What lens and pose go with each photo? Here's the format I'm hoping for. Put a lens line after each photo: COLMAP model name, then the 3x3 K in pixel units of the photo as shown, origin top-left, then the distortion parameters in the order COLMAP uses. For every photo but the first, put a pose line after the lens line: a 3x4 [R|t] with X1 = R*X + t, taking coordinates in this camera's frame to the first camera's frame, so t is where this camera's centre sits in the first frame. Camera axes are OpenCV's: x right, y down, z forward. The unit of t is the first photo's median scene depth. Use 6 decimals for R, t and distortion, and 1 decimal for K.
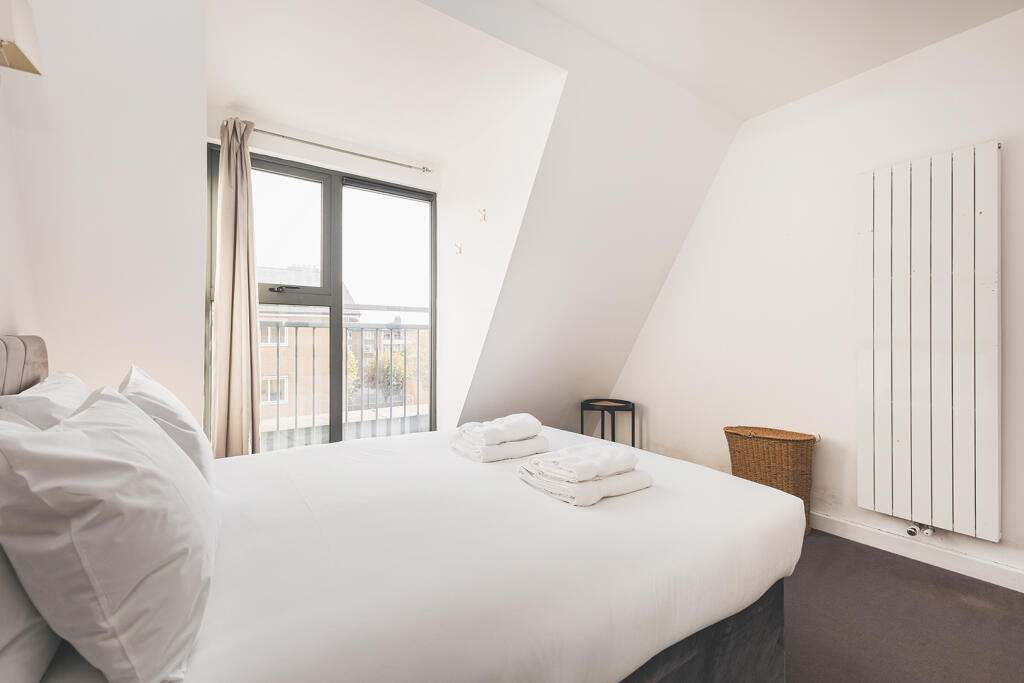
lens RADIAL K [[441.5, 0, 511.6], [0, 441.5, 338.0], [0, 0, 1]] dist [0.011699, -0.000234]
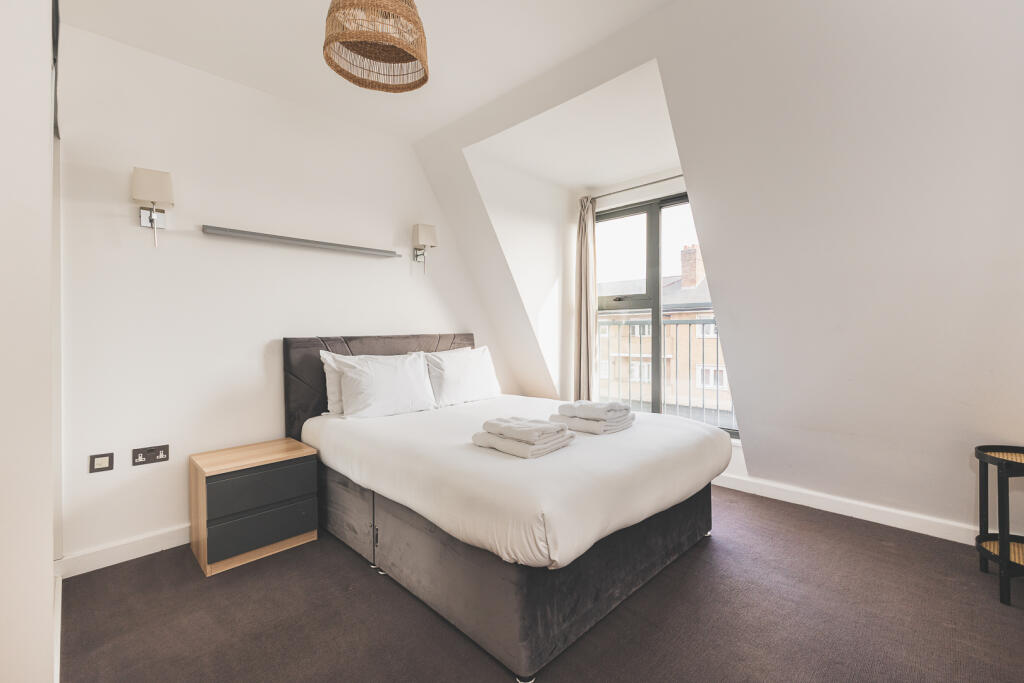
lens RADIAL K [[441.5, 0, 511.6], [0, 441.5, 338.0], [0, 0, 1]] dist [0.011699, -0.000234]
pose [[0.180735, 0.005800, -0.983515, 0.770622], [0.006779, 0.999952, 0.007143, 0.003677], [0.983509, -0.007958, 0.180686, 0.377121]]
